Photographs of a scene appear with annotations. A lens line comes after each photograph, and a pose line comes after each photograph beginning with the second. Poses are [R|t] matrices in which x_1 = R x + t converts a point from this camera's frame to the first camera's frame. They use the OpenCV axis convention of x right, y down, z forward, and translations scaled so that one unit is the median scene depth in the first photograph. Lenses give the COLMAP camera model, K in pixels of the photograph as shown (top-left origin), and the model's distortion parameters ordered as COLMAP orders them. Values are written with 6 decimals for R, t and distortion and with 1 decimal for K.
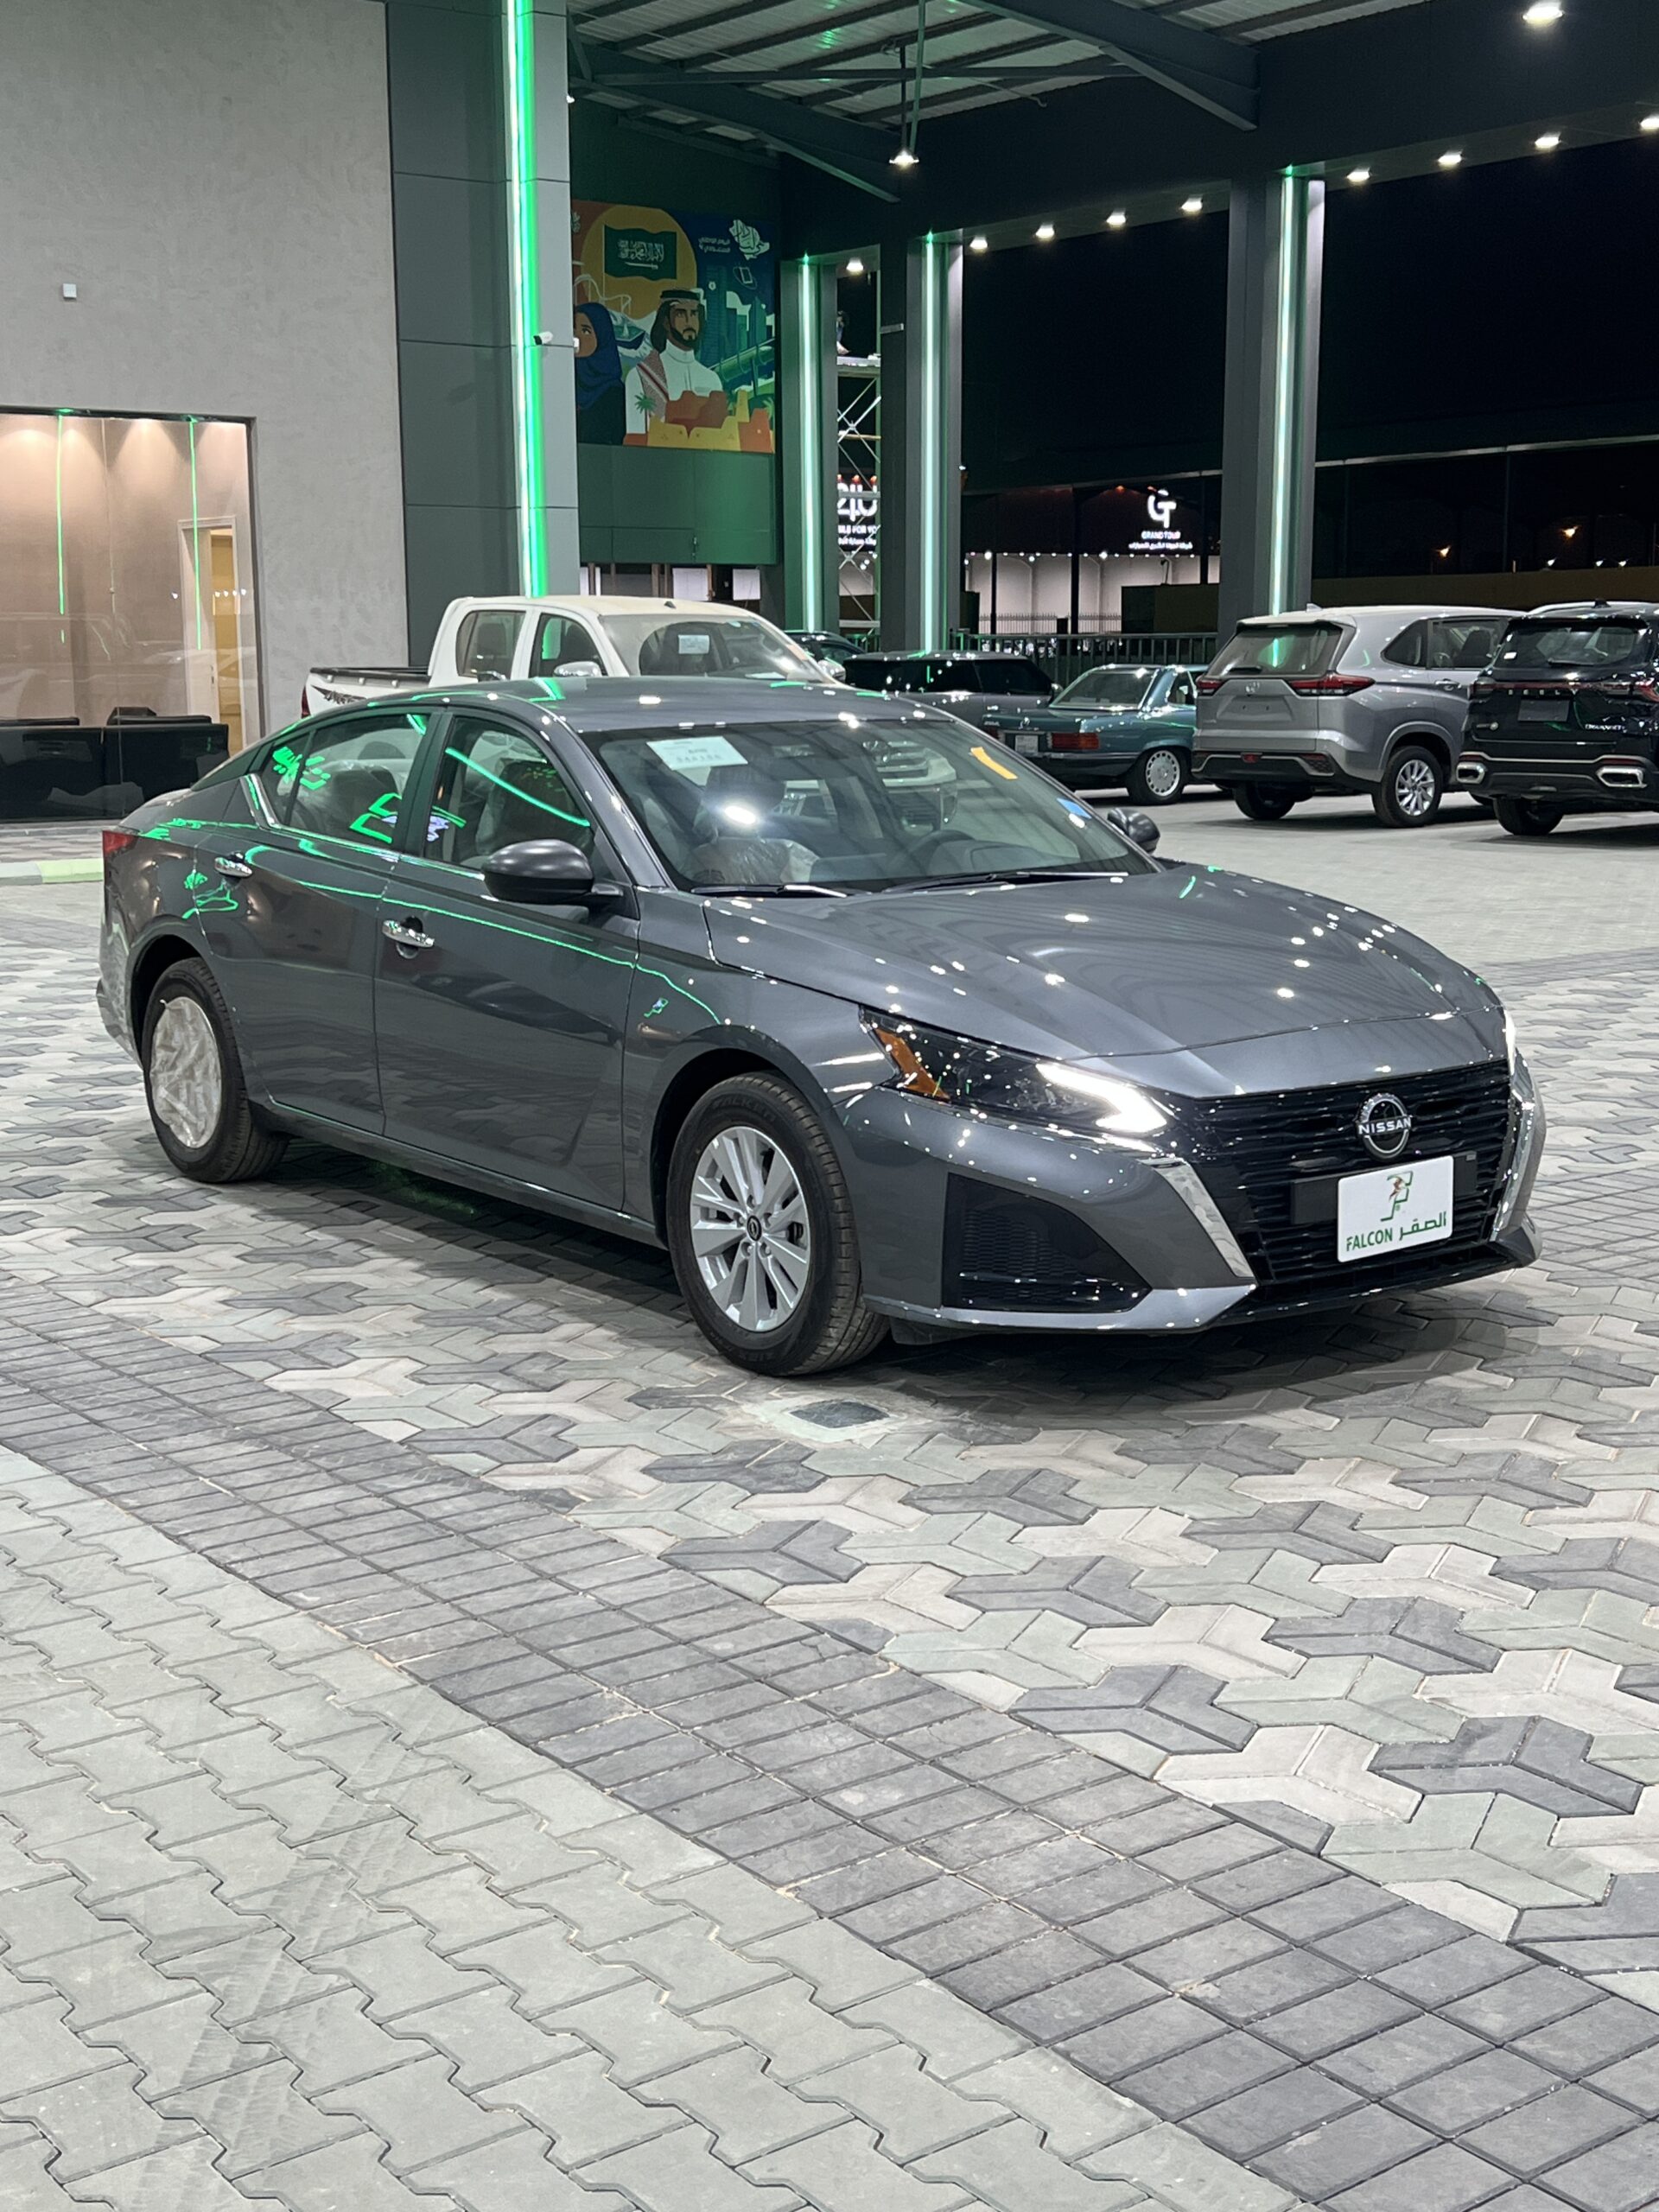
lens RADIAL K [[2830.4, 0, 797.9], [0, 2830.4, 1111.1], [0, 0, 1]] dist [0.191302, -0.528049]
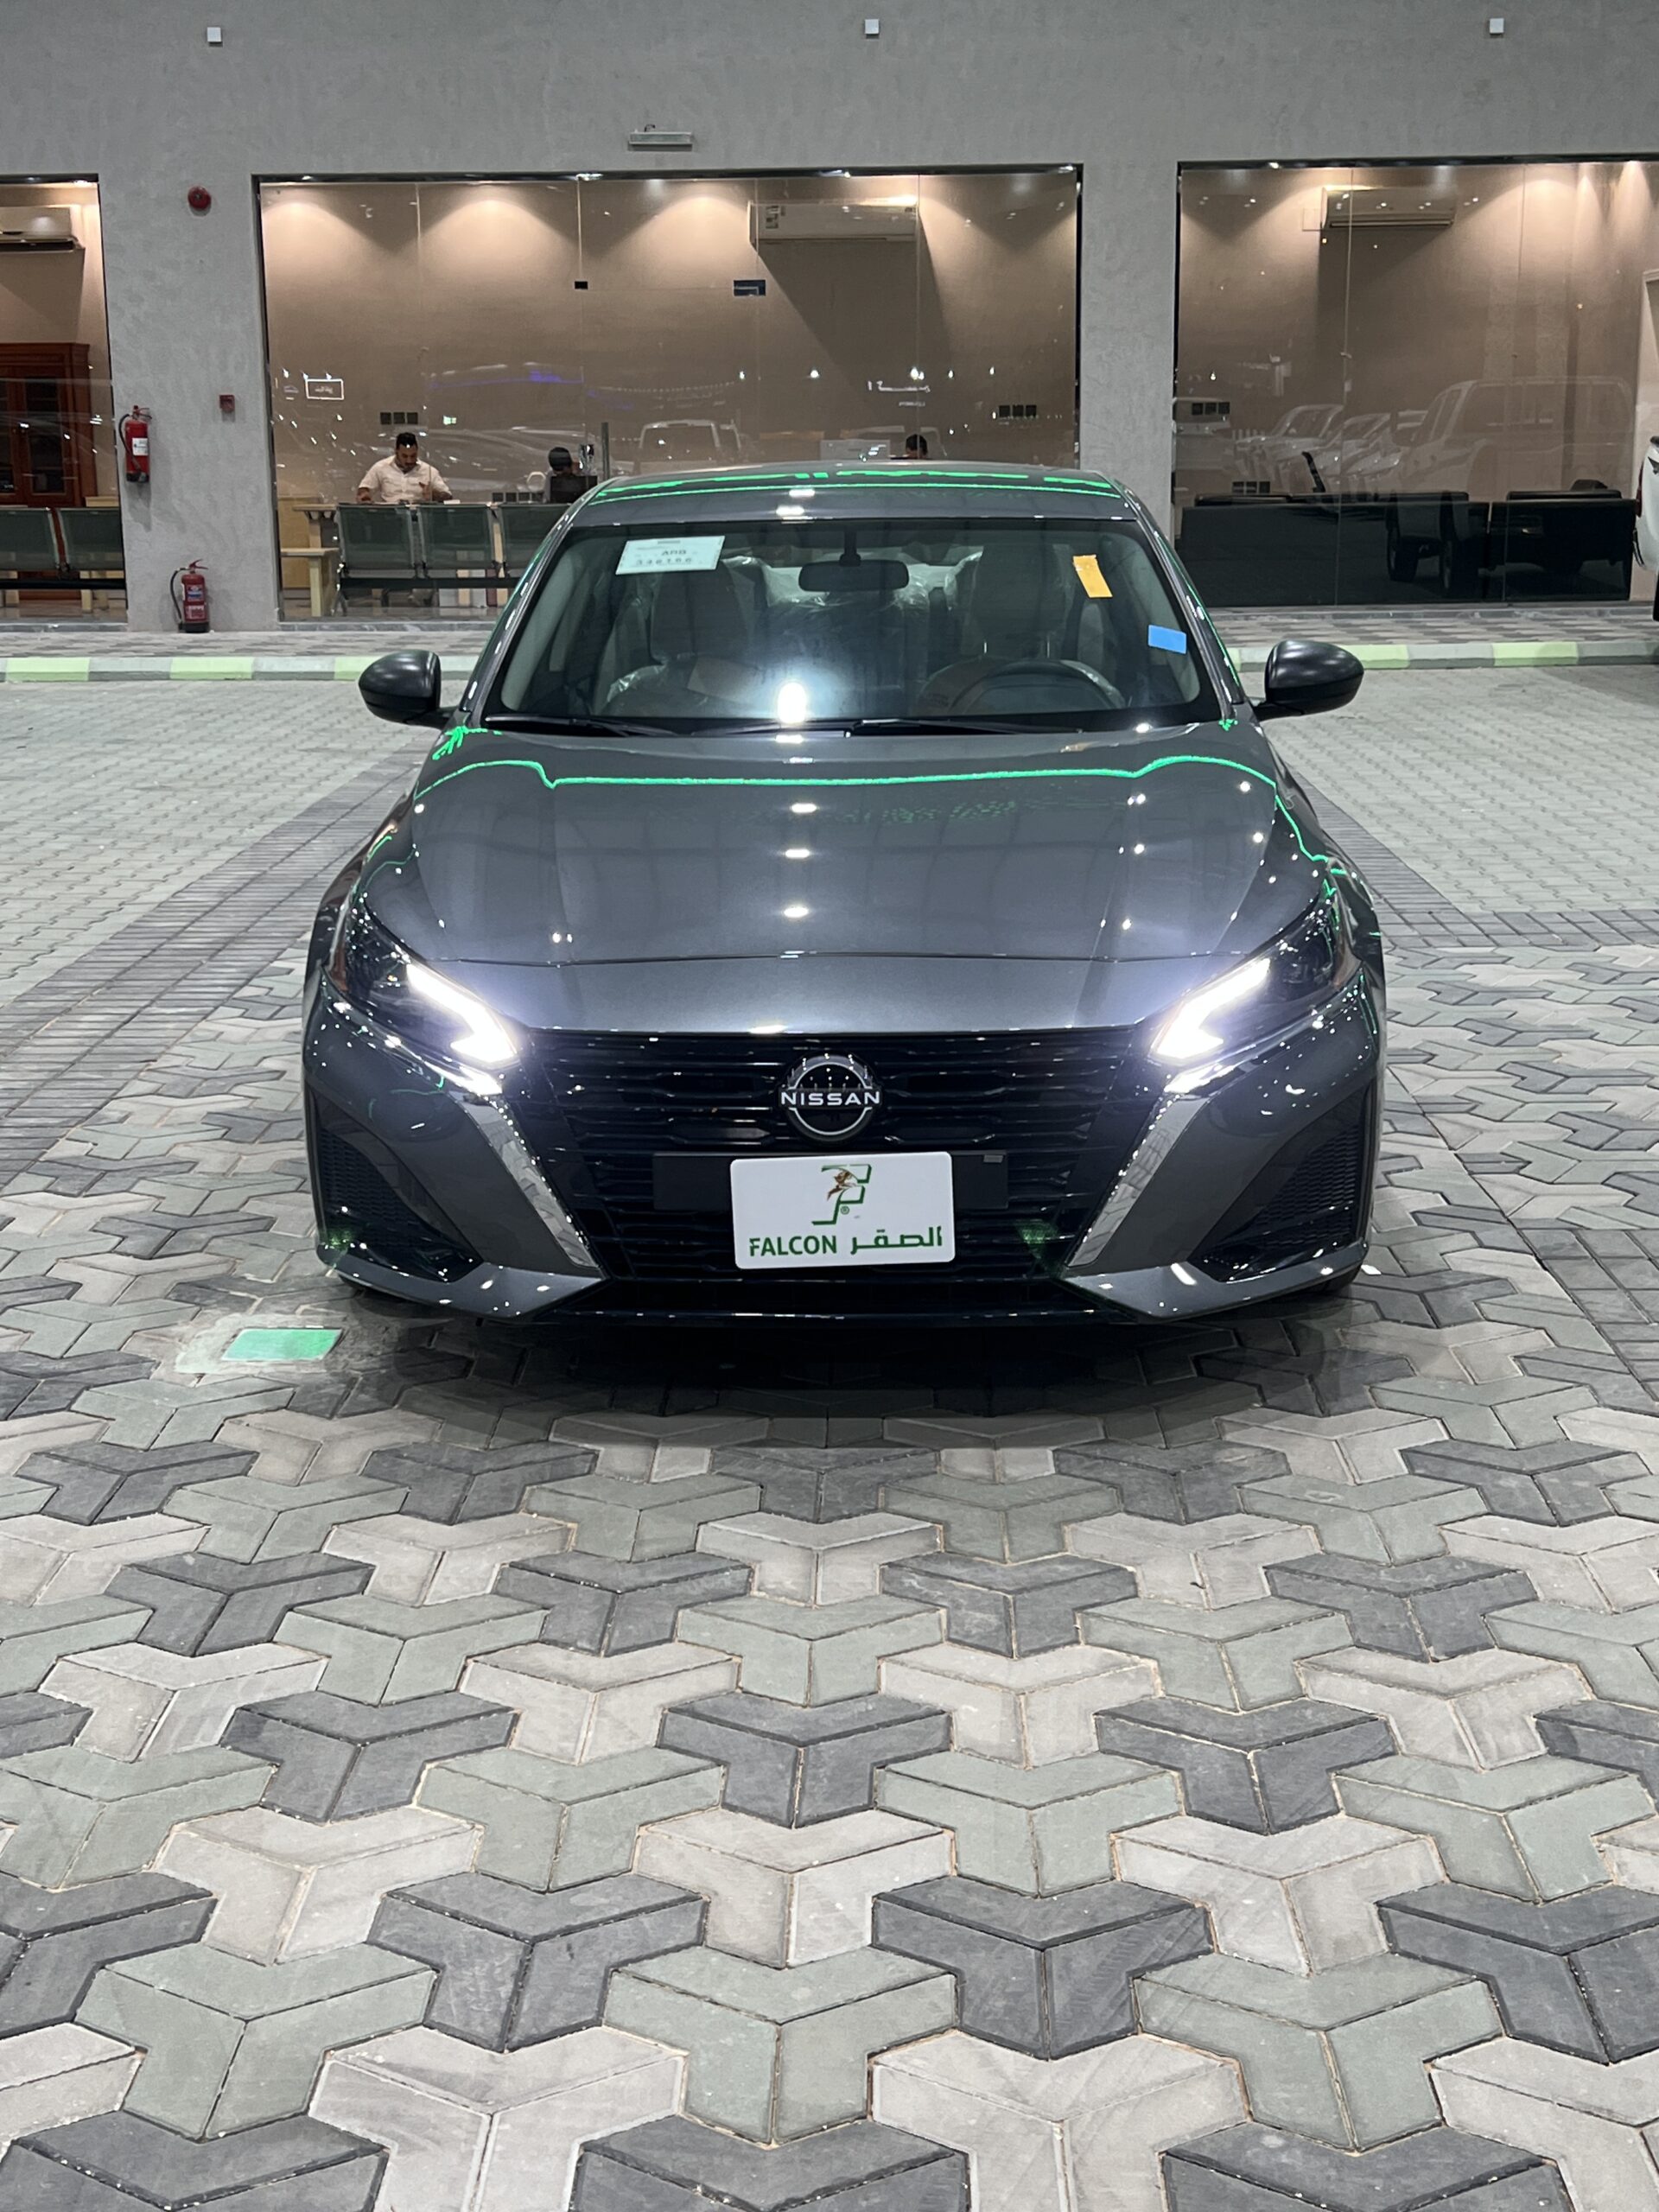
lens RADIAL K [[2830.4, 0, 797.9], [0, 2830.4, 1111.1], [0, 0, 1]] dist [0.191302, -0.528049]
pose [[0.784957, 0.141563, -0.603161, 0.639932], [-0.093532, 0.989465, 0.110506, -0.071369], [0.612450, -0.030327, 0.789928, 0.415302]]
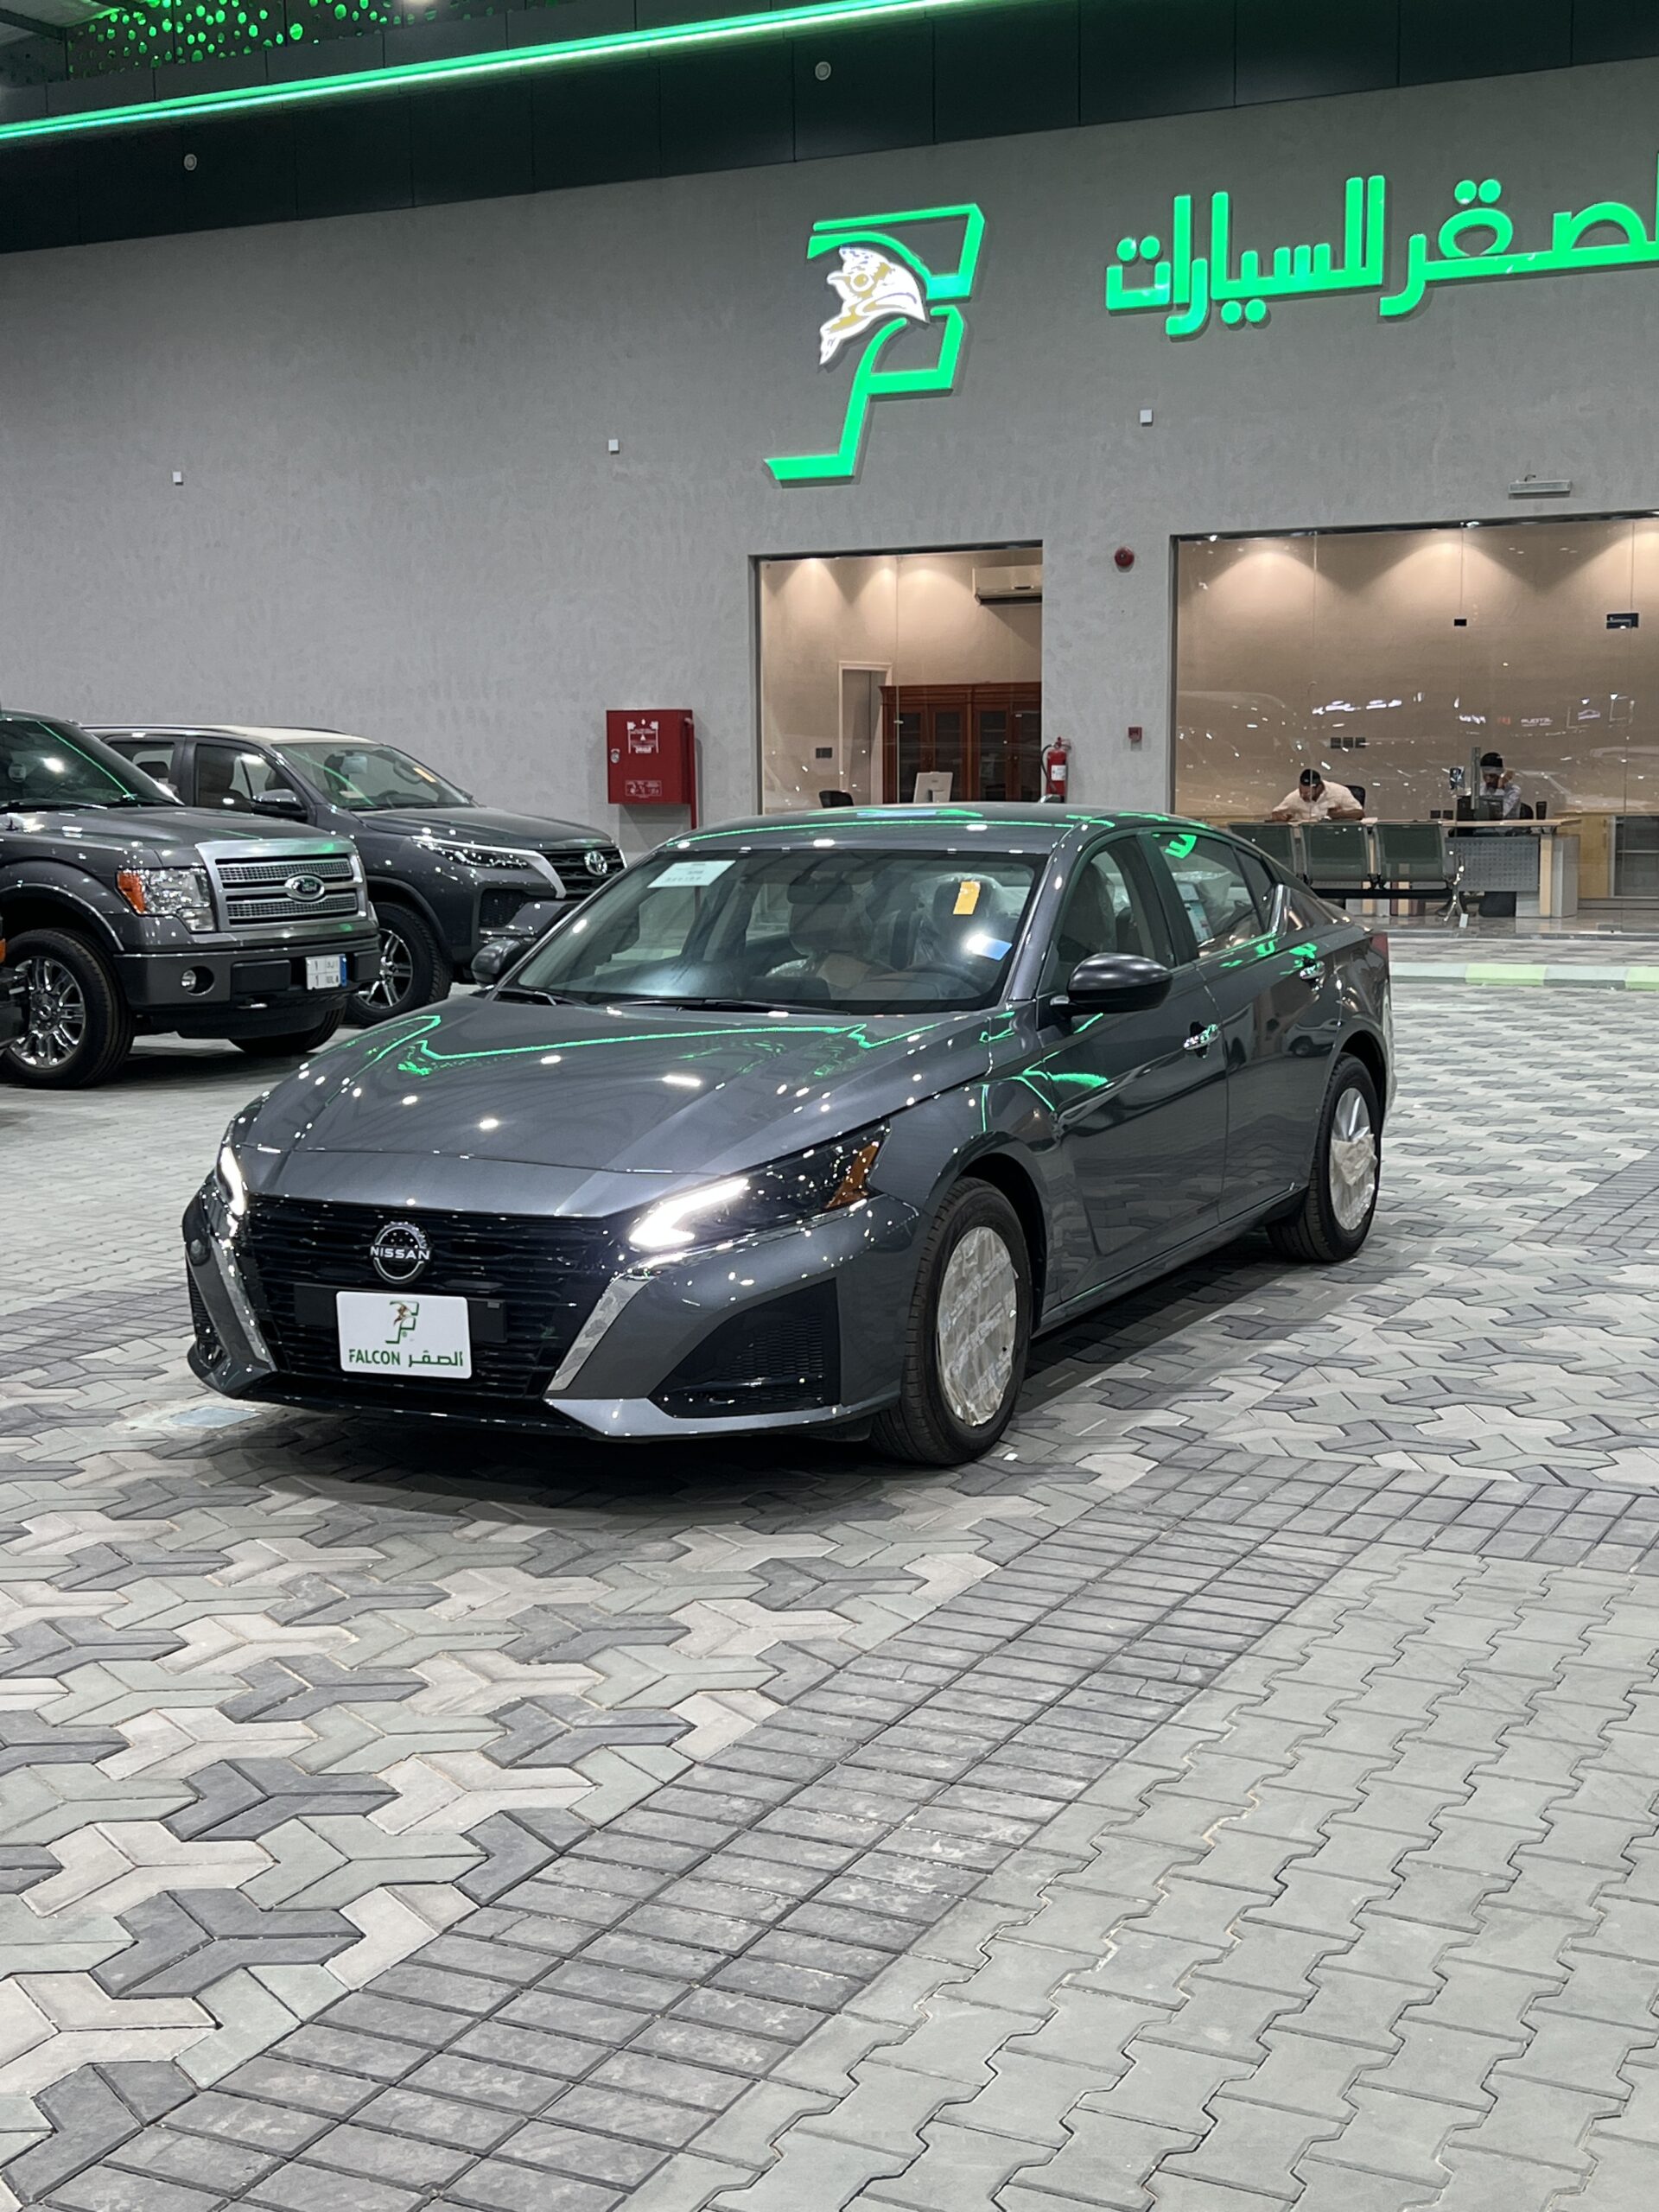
lens RADIAL K [[2830.4, 0, 797.9], [0, 2830.4, 1111.1], [0, 0, 1]] dist [0.191302, -0.528049]
pose [[0.443348, 0.113542, -0.889129, 1.182569], [-0.137348, 0.988836, 0.057789, -0.125436], [0.885764, 0.096500, 0.453993, 0.651634]]
